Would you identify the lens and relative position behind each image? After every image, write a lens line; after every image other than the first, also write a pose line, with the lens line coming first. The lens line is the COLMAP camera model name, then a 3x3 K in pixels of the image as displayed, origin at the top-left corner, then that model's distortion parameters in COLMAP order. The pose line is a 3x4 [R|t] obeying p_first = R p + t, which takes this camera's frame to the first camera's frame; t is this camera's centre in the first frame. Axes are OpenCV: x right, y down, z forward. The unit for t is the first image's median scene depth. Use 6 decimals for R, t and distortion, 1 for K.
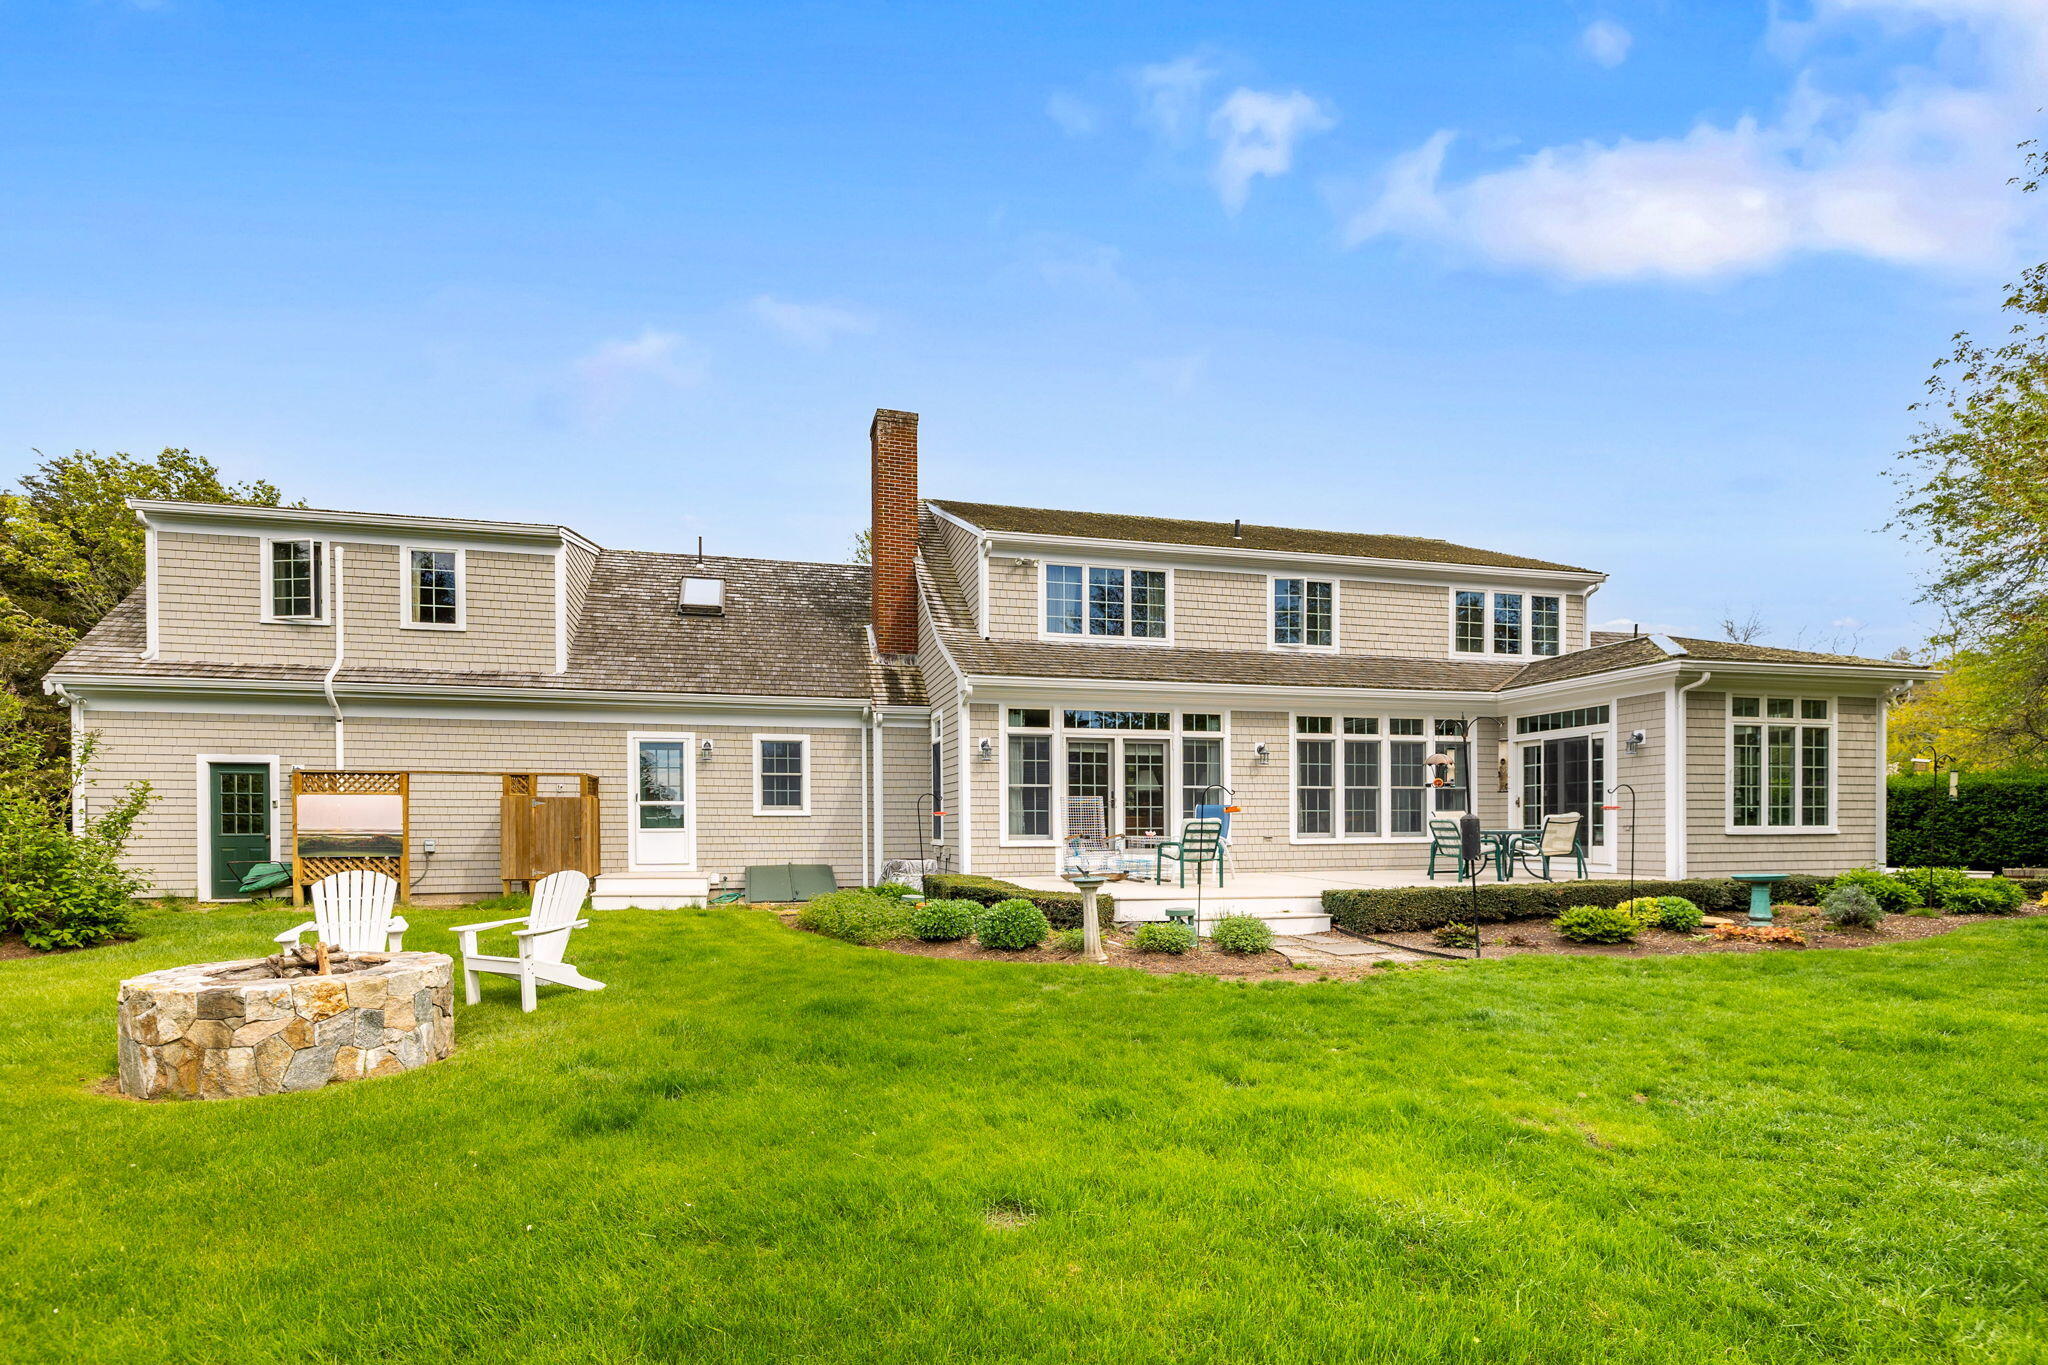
lens RADIAL K [[956.0, 0, 985.4], [0, 956.0, 851.2], [0, 0, 1]] dist [-0.009709, 0.001648]
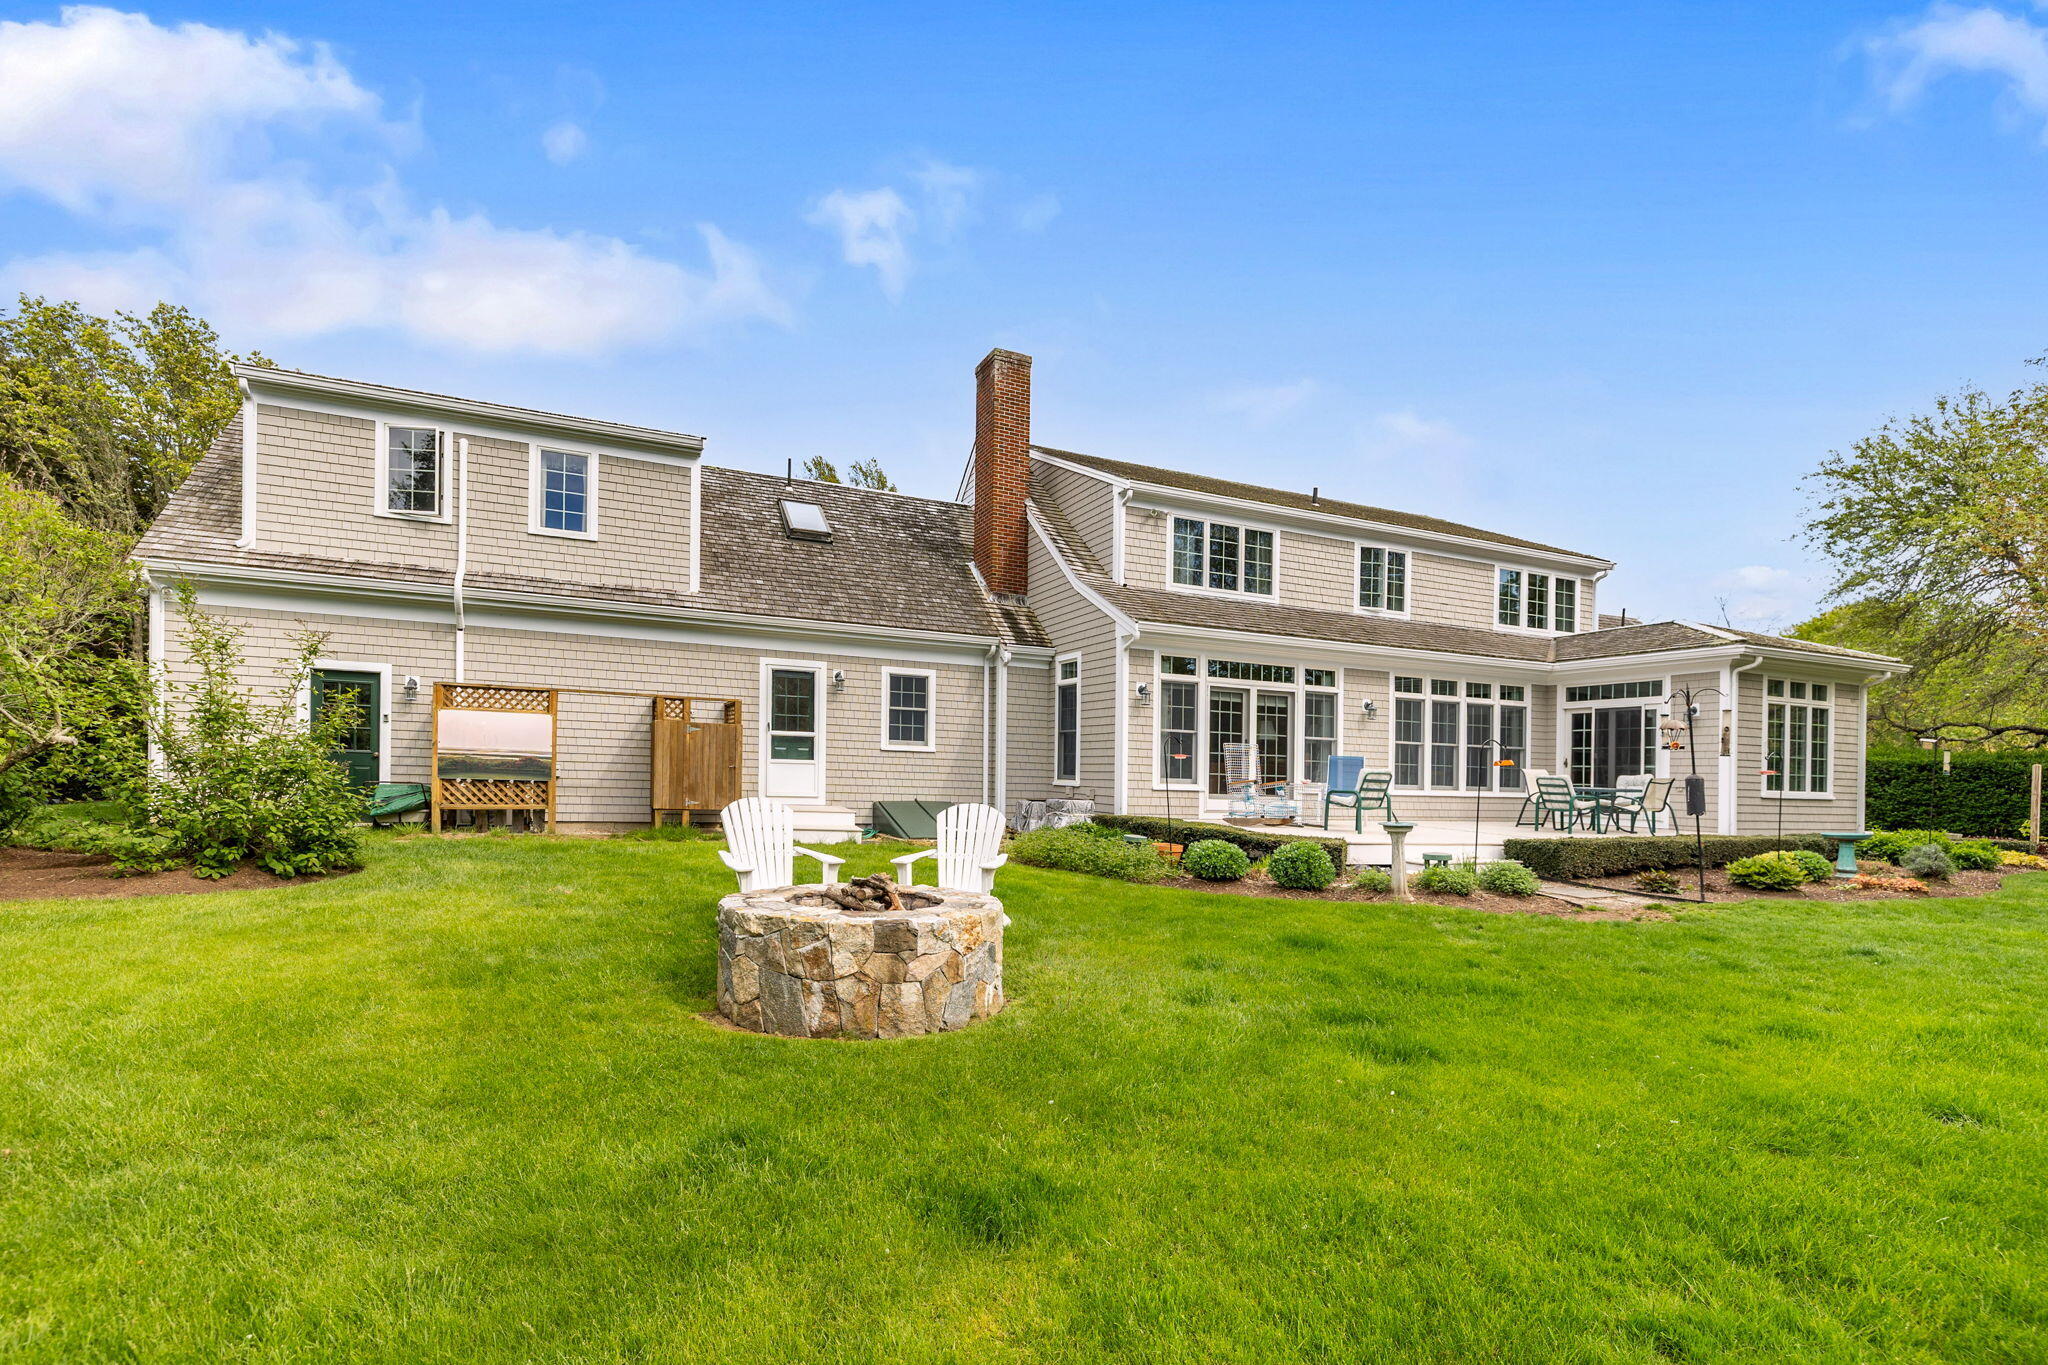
lens RADIAL K [[956.0, 0, 985.9], [0, 956.0, 790.7], [0, 0, 1]] dist [-0.009709, 0.001648]
pose [[0.986026, 0.029818, 0.163904, -0.315444], [-0.029563, 0.999555, -0.003995, 0.005992], [-0.163950, -0.000907, 0.986468, 0.015747]]
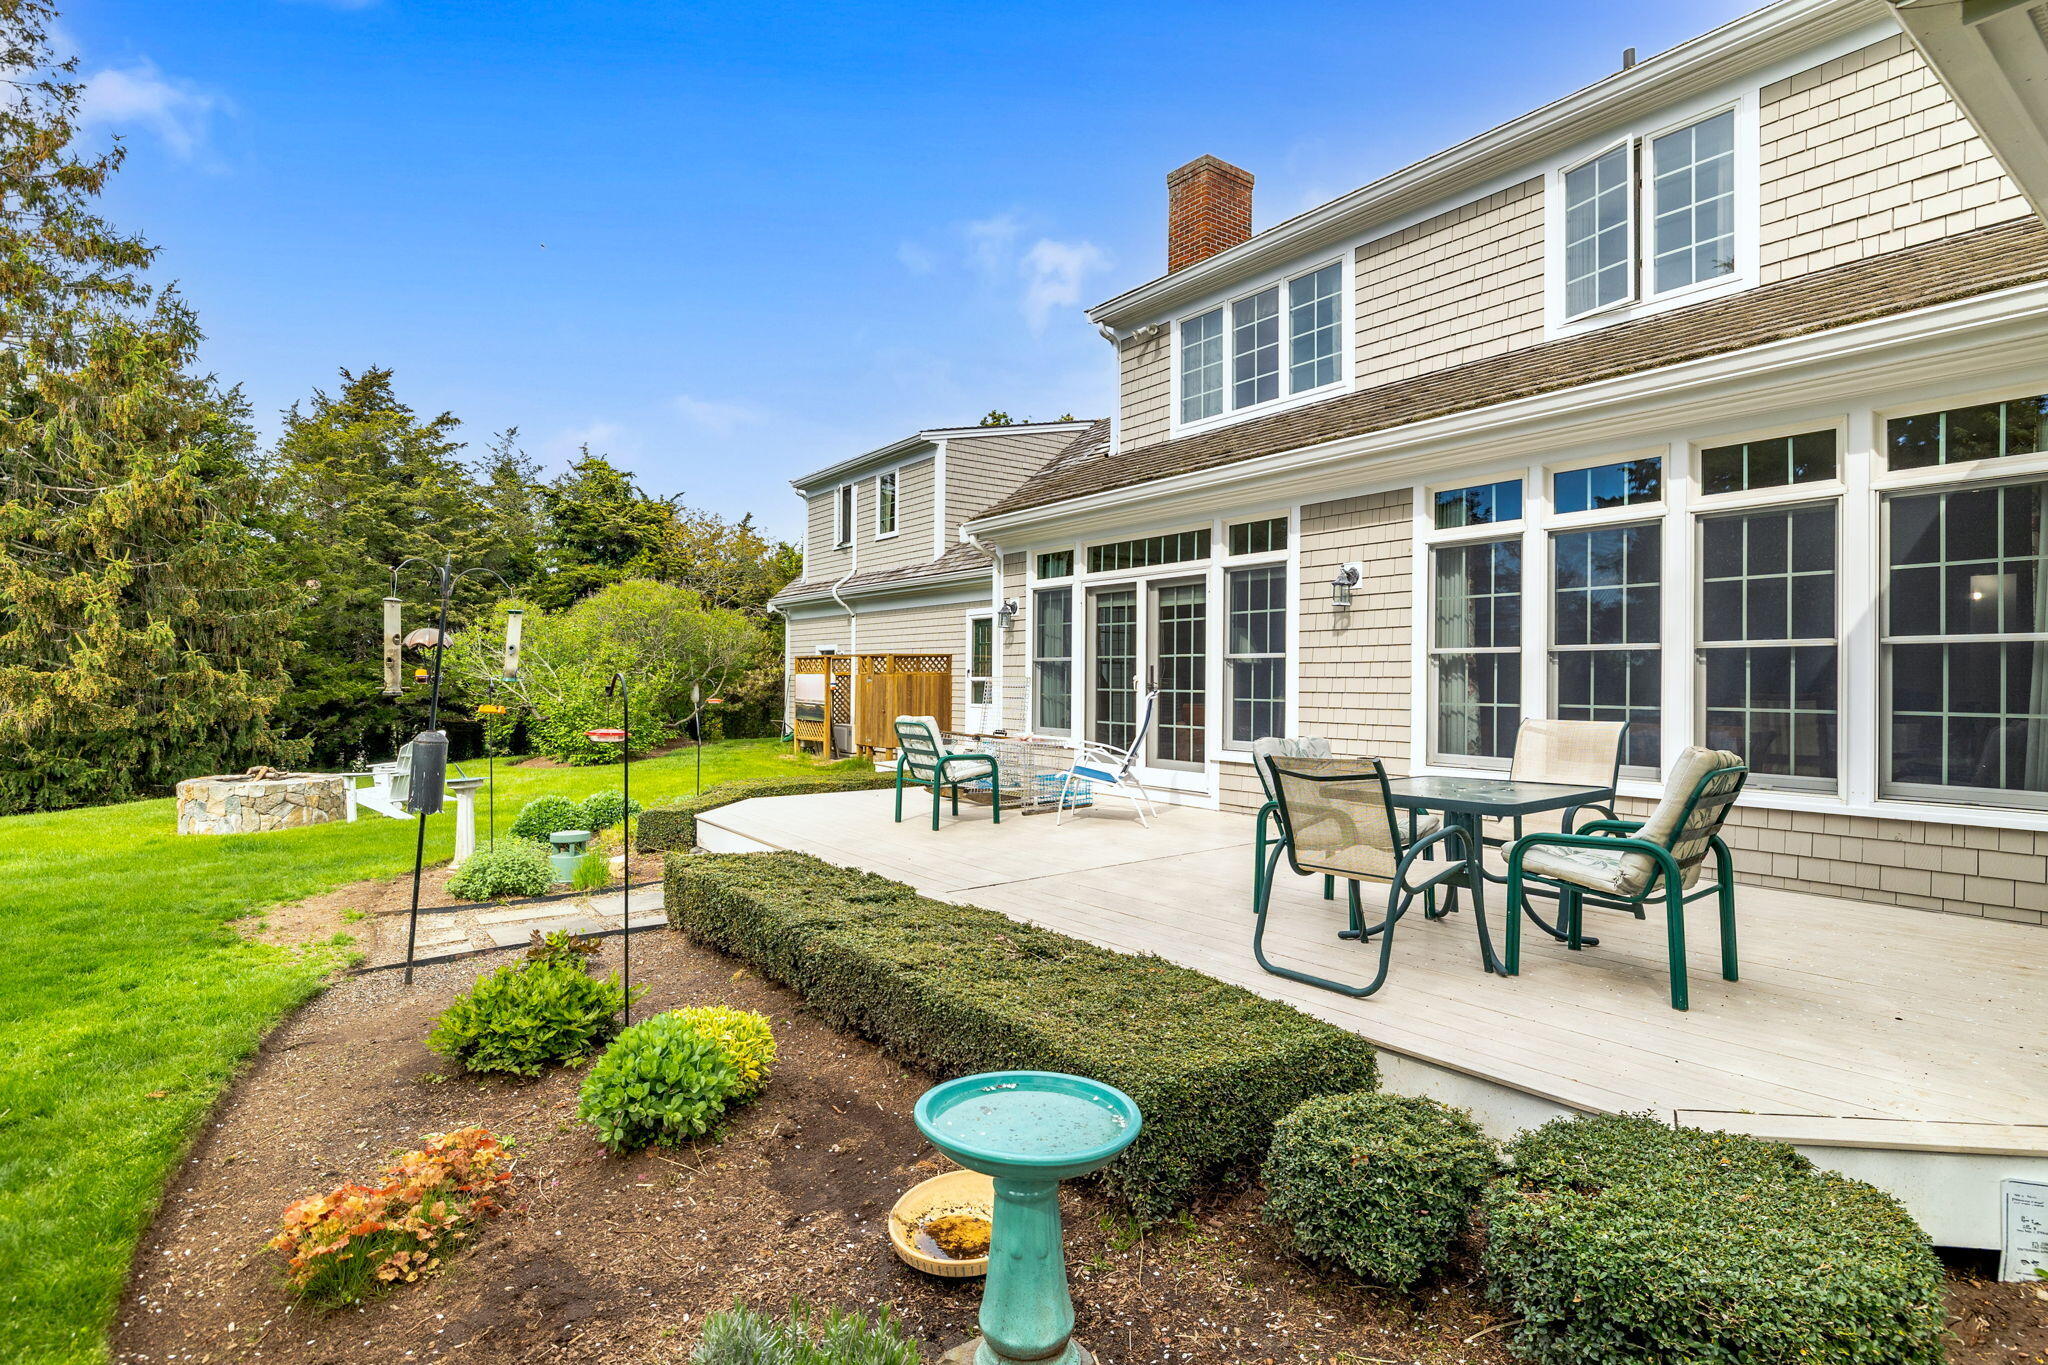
lens RADIAL K [[1070.0, 0, 989.6], [0, 1070.0, 665.4], [0, 0, 1]] dist [-0.011791, -0.000013]
pose [[0.324381, -0.005446, -0.945911, 0.765748], [-0.029595, 0.999435, -0.015903, -0.048480], [0.945464, 0.033153, 0.324036, 0.675198]]
